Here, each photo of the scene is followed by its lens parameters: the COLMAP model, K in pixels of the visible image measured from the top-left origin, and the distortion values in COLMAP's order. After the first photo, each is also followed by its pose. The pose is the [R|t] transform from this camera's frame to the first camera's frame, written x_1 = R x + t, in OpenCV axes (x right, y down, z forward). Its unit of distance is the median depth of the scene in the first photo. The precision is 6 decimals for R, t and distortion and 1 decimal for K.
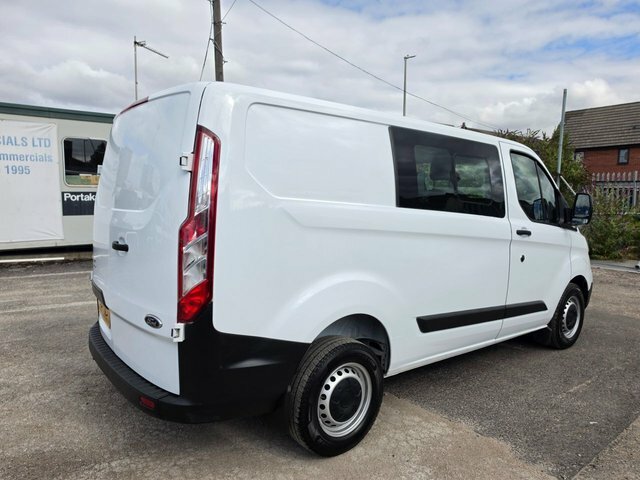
lens RADIAL K [[429.0, 0, 320.0], [0, 429.0, 240.0], [0, 0, 1]] dist [0.005153, 0.001611]
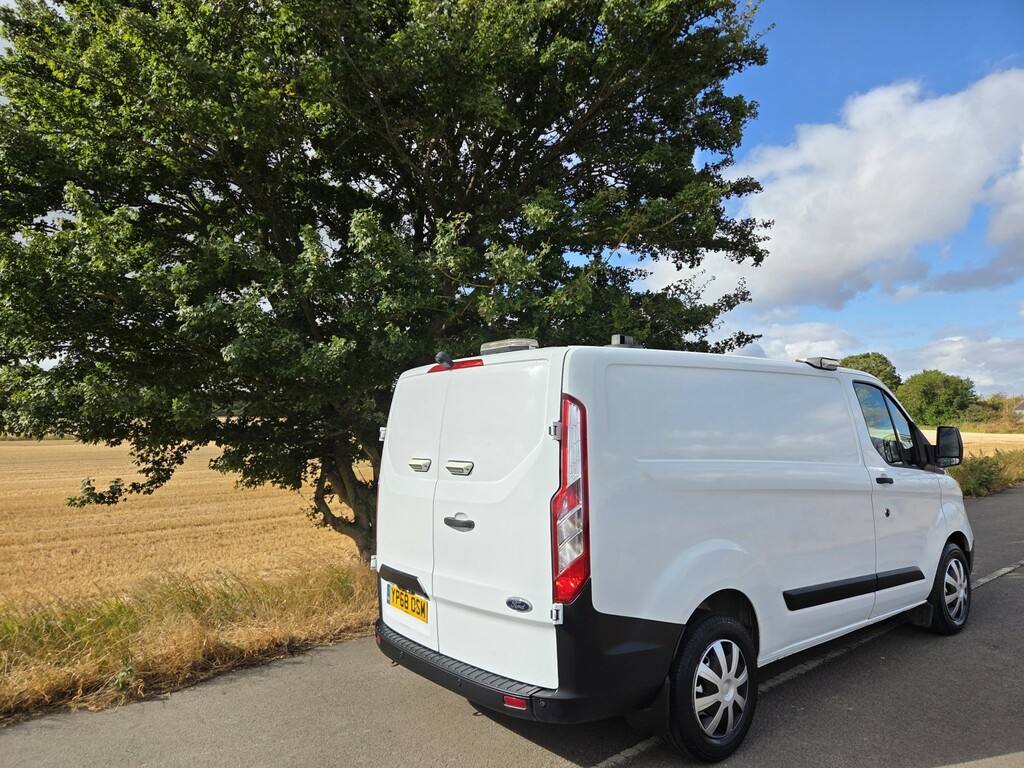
lens RADIAL K [[664.4, 0, 512.0], [0, 664.4, 384.0], [0, 0, 1]] dist [0.067633, -0.065529]
pose [[0.998817, -0.047035, 0.012337, -0.305351], [0.048402, 0.986025, -0.159413, -0.036157], [-0.004666, 0.159822, 0.987135, -0.366543]]
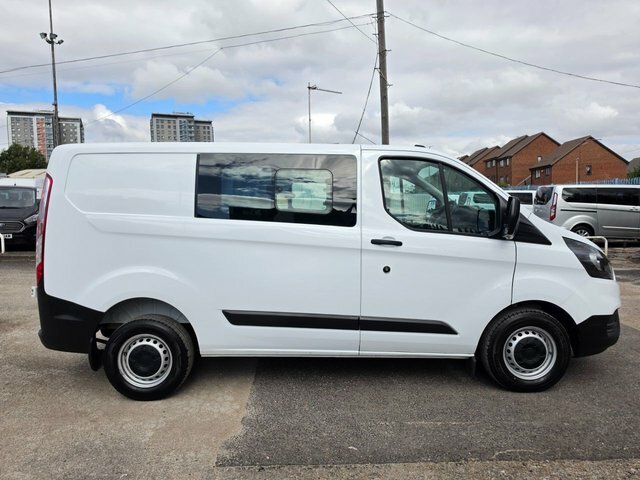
lens RADIAL K [[415.2, 0, 320.0], [0, 415.2, 240.0], [0, 0, 1]] dist [0.067633, -0.065529]
pose [[0.800843, 0.017205, -0.598627, 1.167612], [-0.033632, 0.999302, -0.016272, -0.003248], [0.597929, 0.033164, 0.800863, 0.235479]]
